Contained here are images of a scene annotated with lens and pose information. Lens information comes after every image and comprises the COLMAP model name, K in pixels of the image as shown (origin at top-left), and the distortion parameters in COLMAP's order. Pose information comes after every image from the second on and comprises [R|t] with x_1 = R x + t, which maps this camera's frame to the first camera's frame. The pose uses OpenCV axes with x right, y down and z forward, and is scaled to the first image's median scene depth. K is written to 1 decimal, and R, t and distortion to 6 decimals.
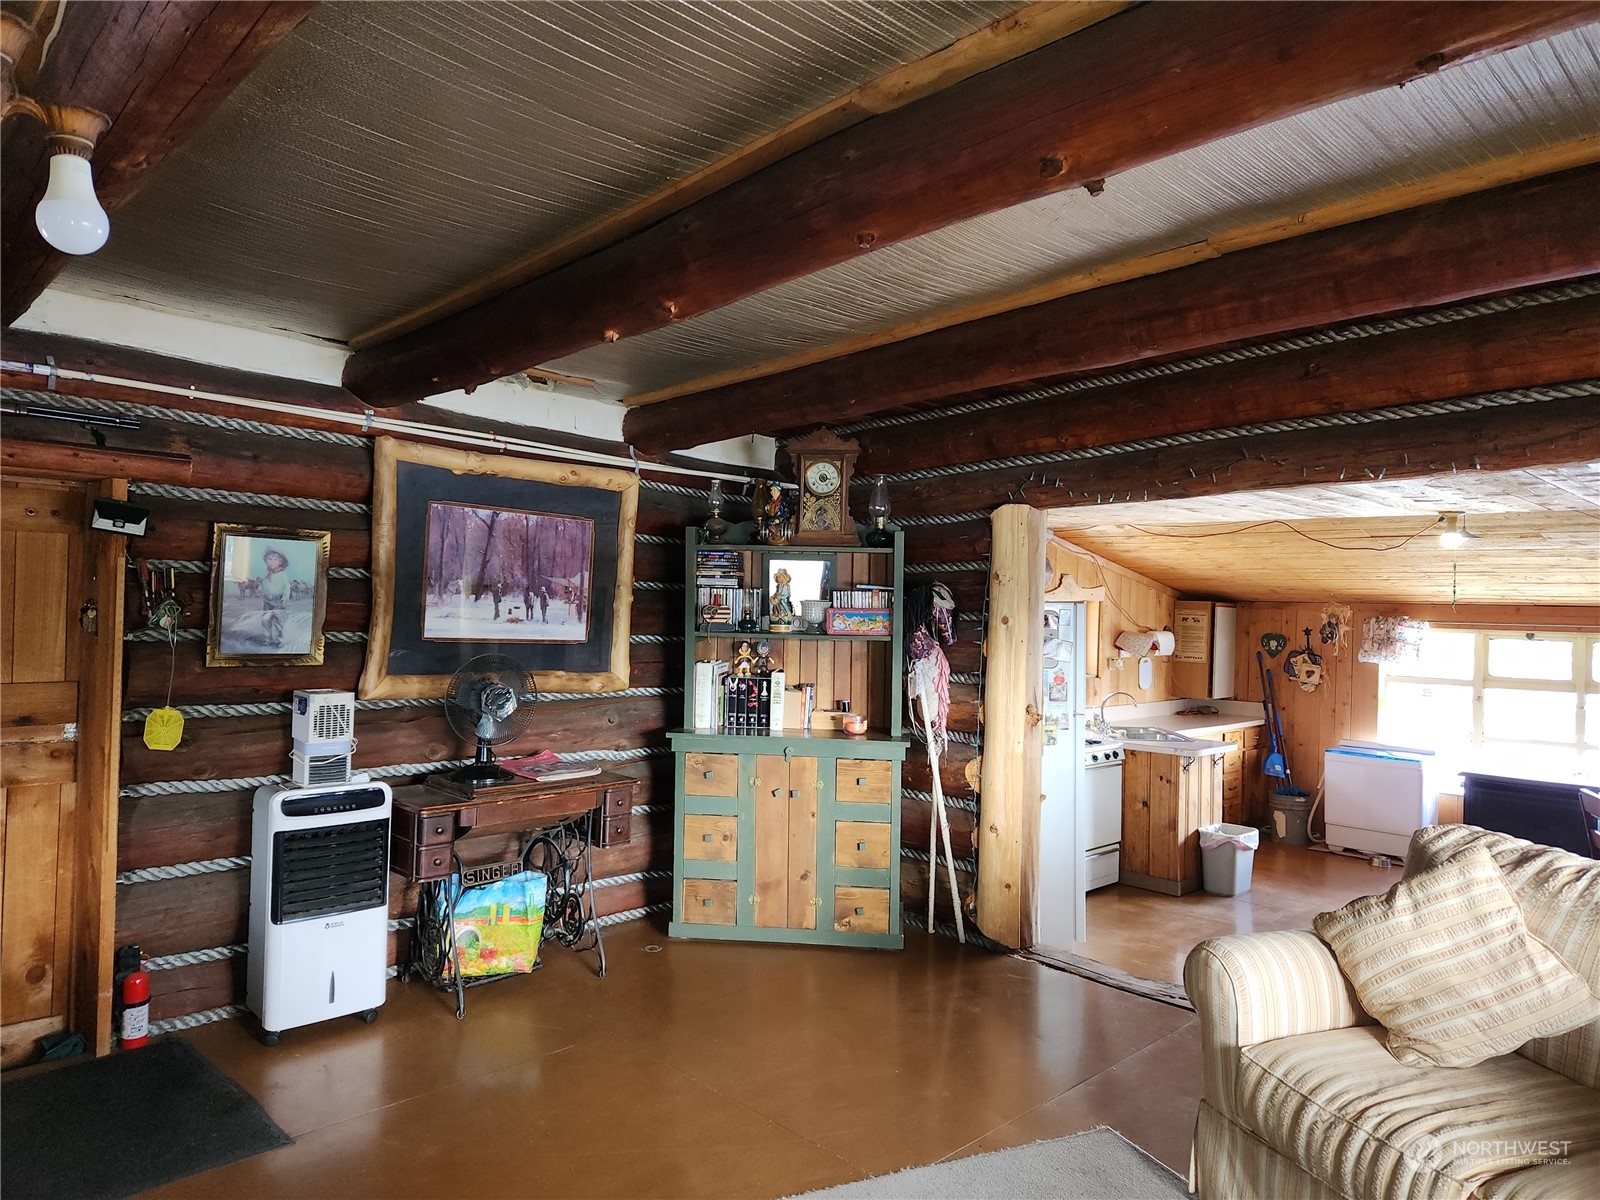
lens RADIAL K [[1064.2, 0, 803.5], [0, 1064.2, 609.1], [0, 0, 1]] dist [0.086577, -0.068420]
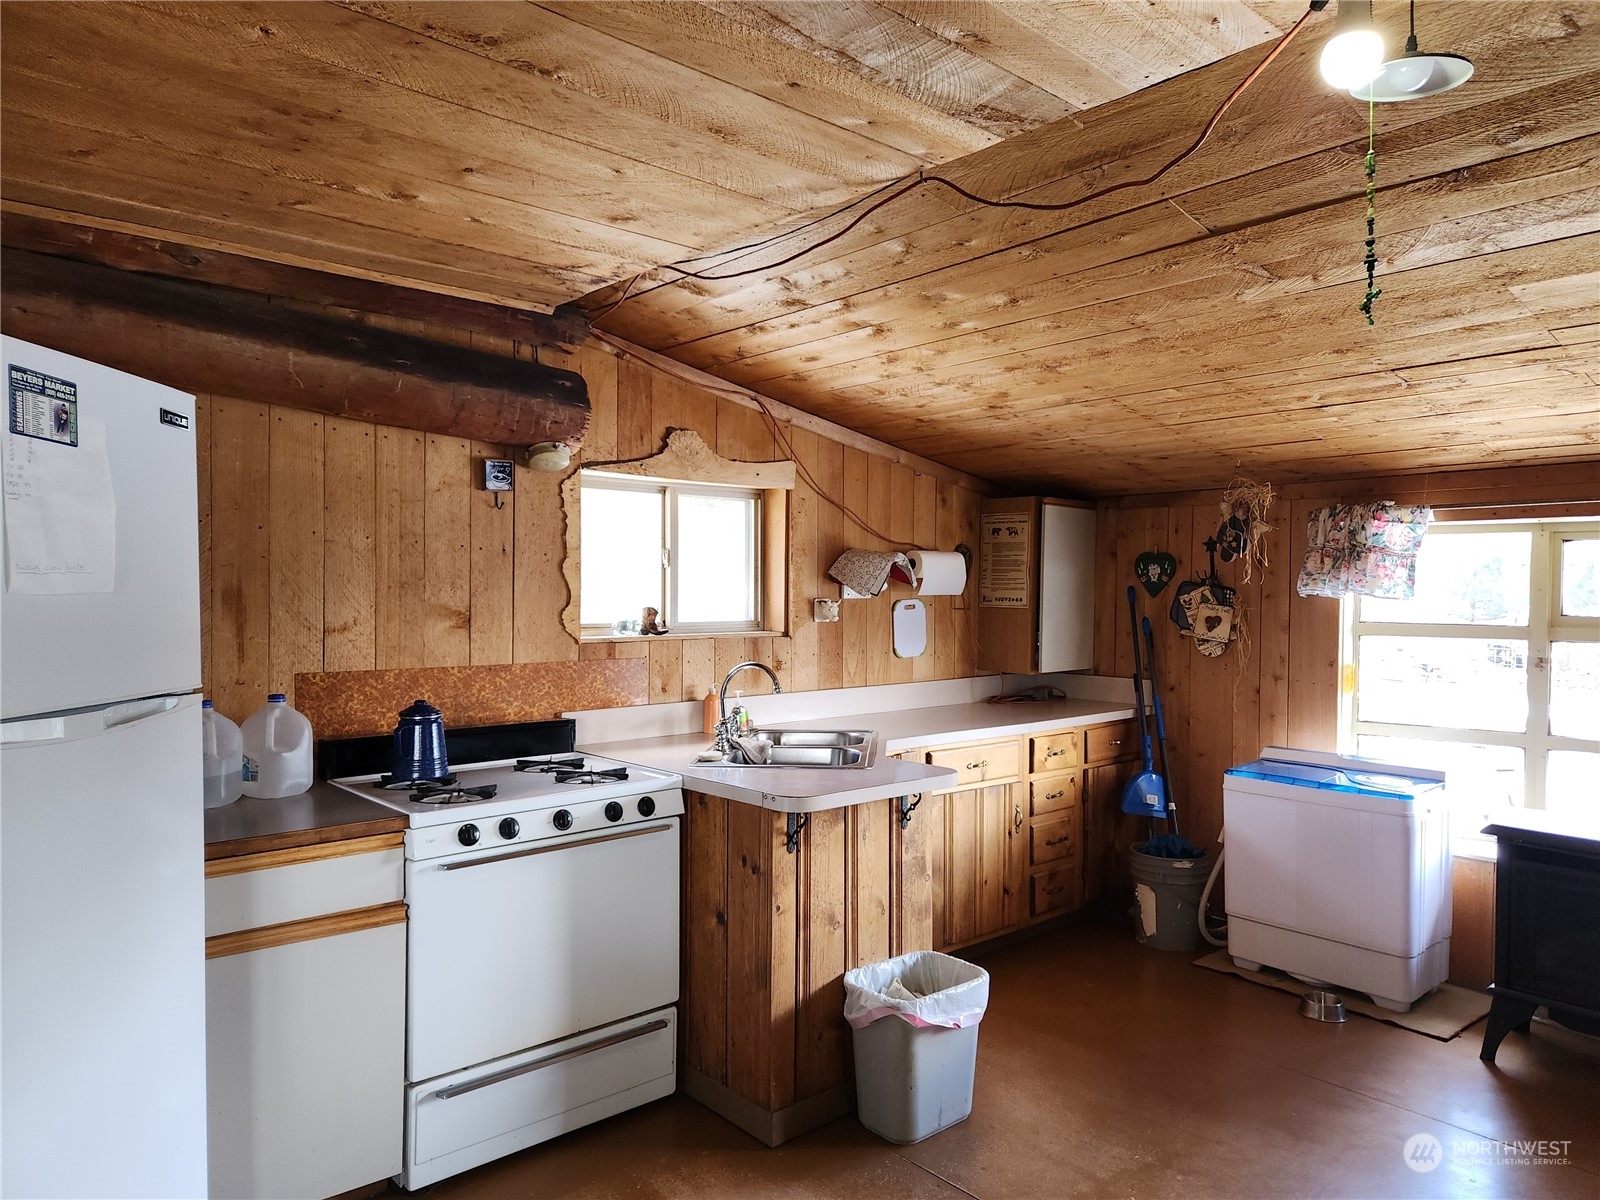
lens RADIAL K [[1064.2, 0, 803.5], [0, 1064.2, 609.1], [0, 0, 1]] dist [0.086577, -0.068420]
pose [[0.997378, -0.020349, -0.069442, 0.315004], [0.021370, 0.999674, 0.013984, 0.042899], [0.069135, -0.015431, 0.997488, 0.474061]]
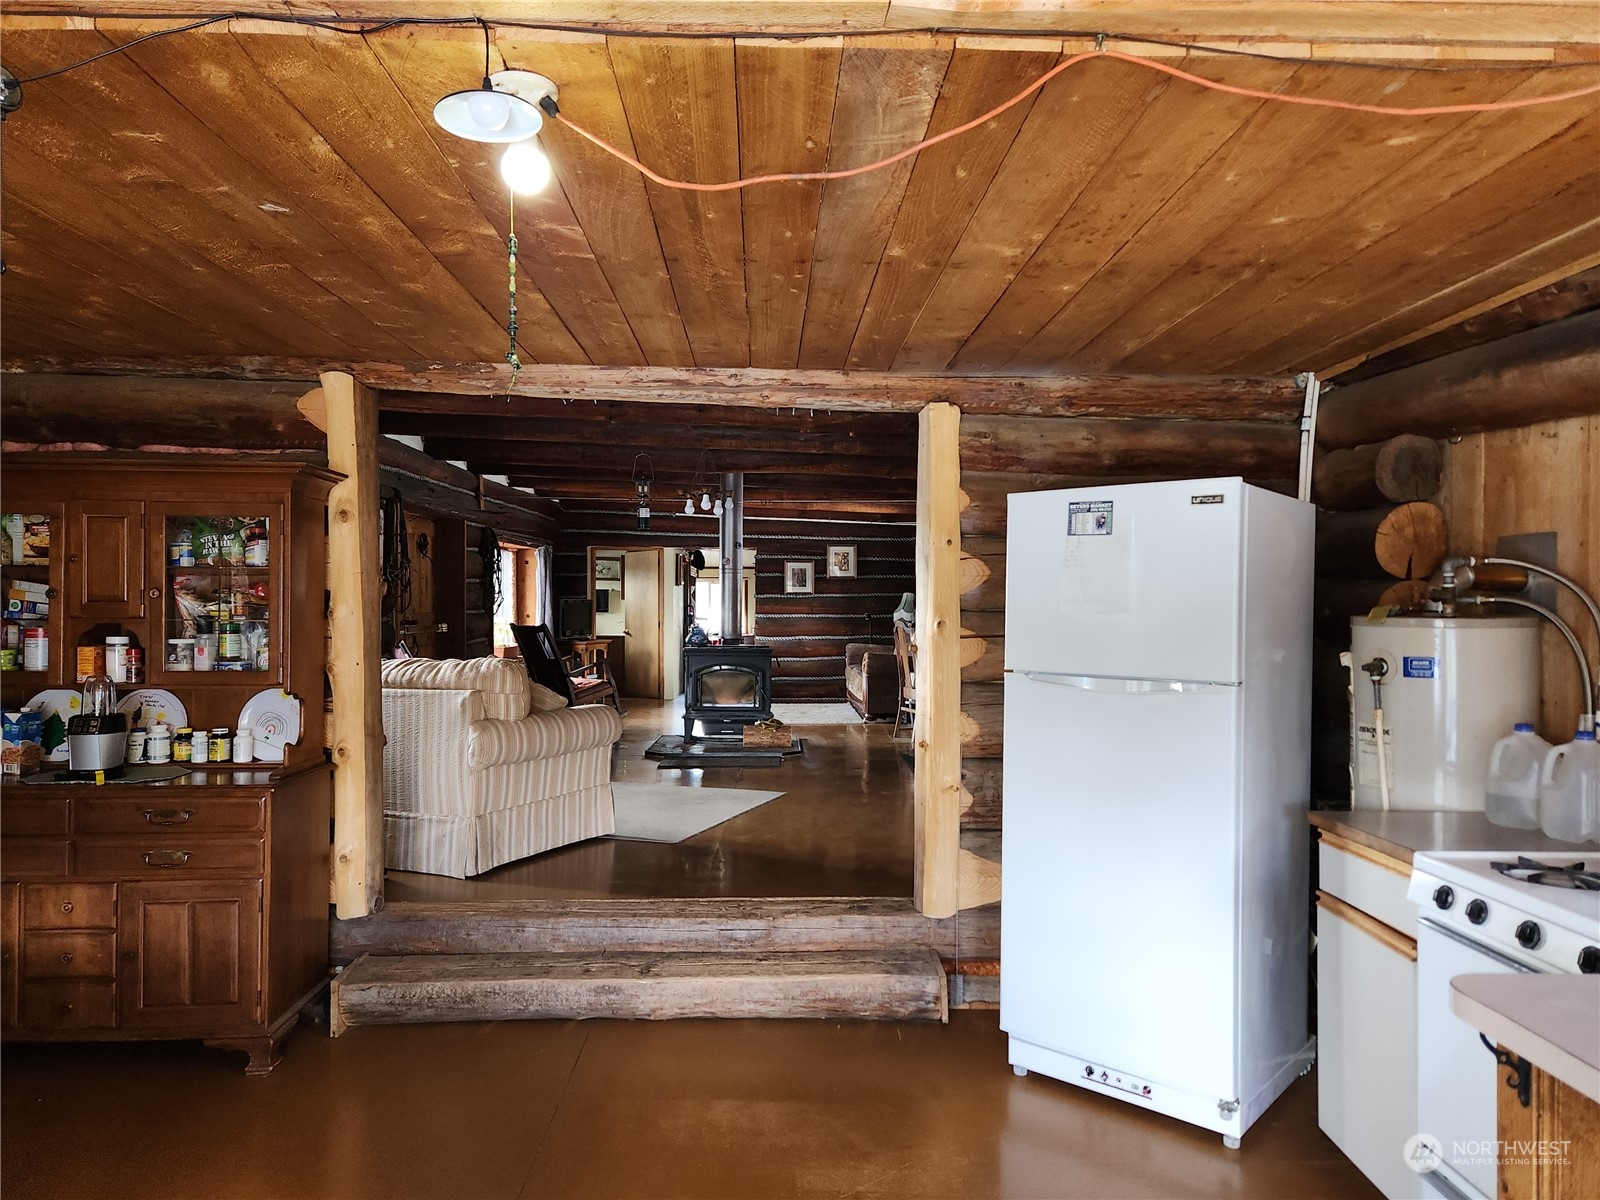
lens RADIAL K [[1064.2, 0, 803.5], [0, 1064.2, 609.1], [0, 0, 1]] dist [0.086577, -0.068420]
pose [[-0.686283, -0.028207, -0.726788, 0.507324], [-0.028053, 0.999531, -0.012302, 0.045766], [0.726794, 0.011945, -0.686752, 0.846473]]
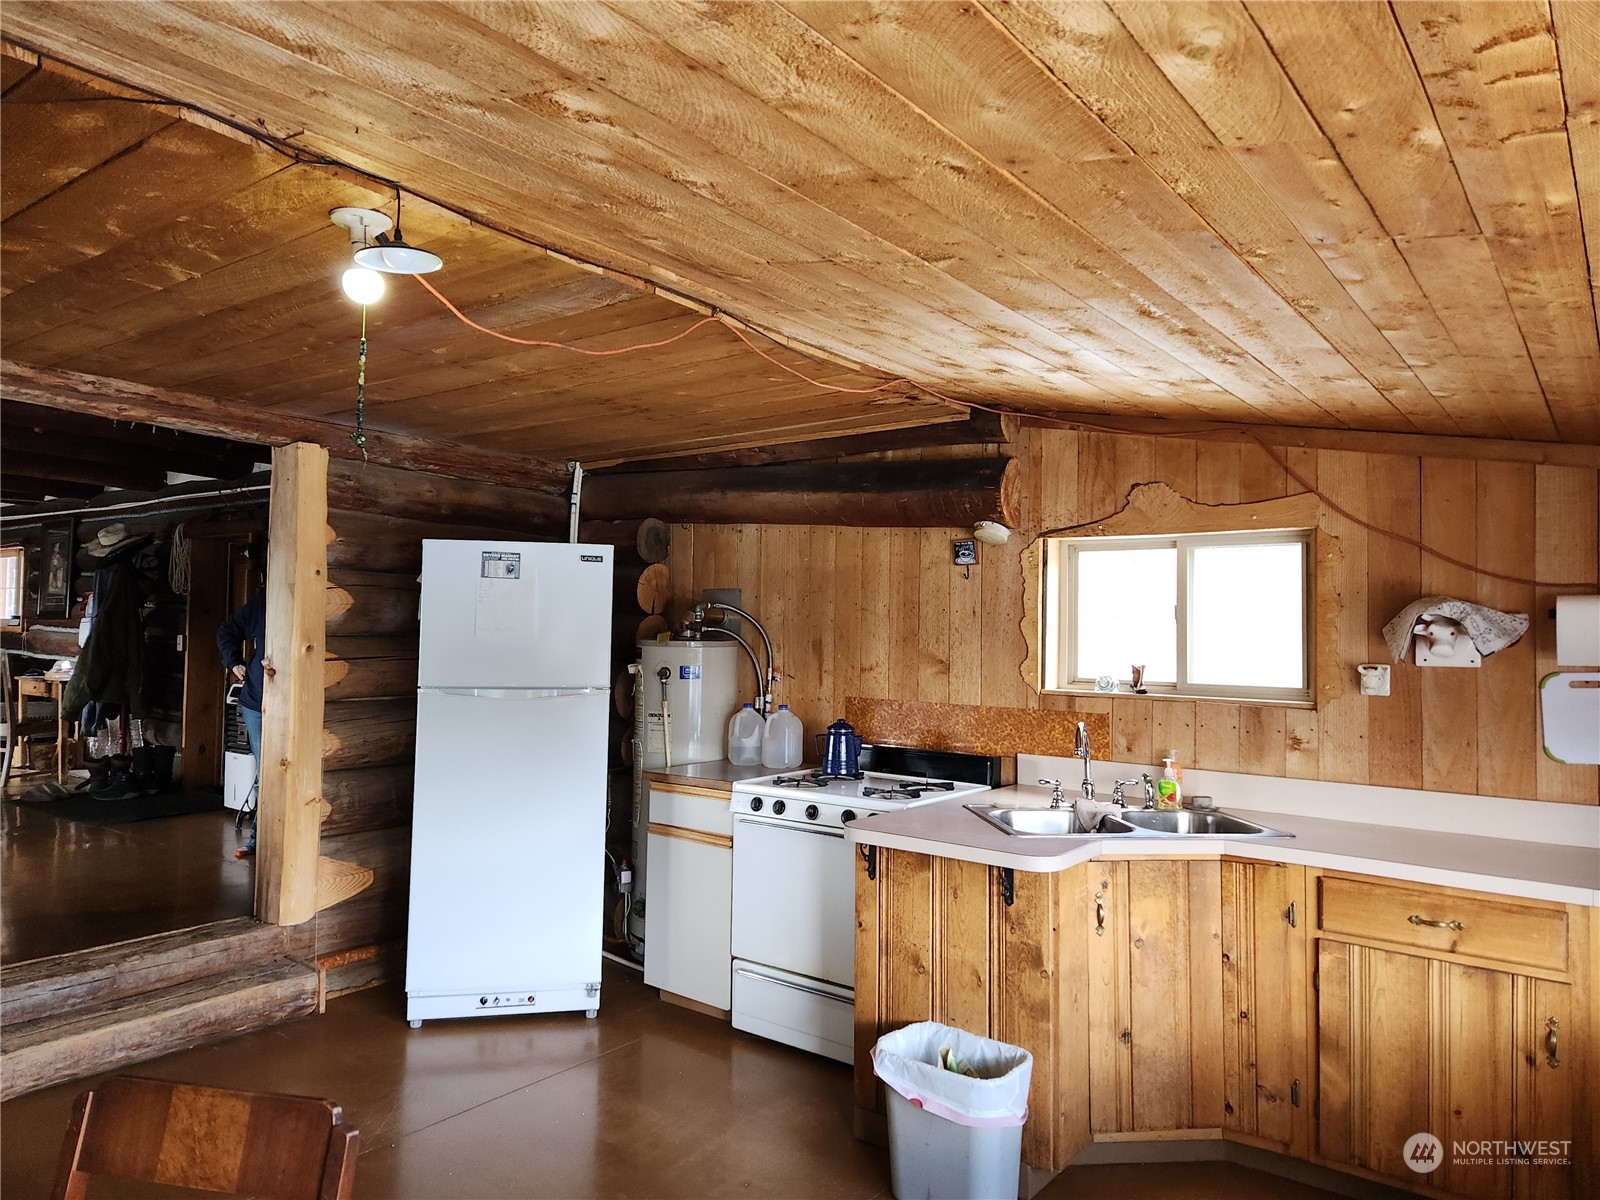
lens RADIAL K [[1054.3, 0, 800.0], [0, 1054.3, 600.0], [0, 0, 1]] dist [0.095123, -0.075787]
pose [[0.136147, -0.053251, -0.989256, 0.658873], [-0.014978, 0.998330, -0.055801, 0.047004], [0.990575, 0.022414, 0.135122, 0.730512]]
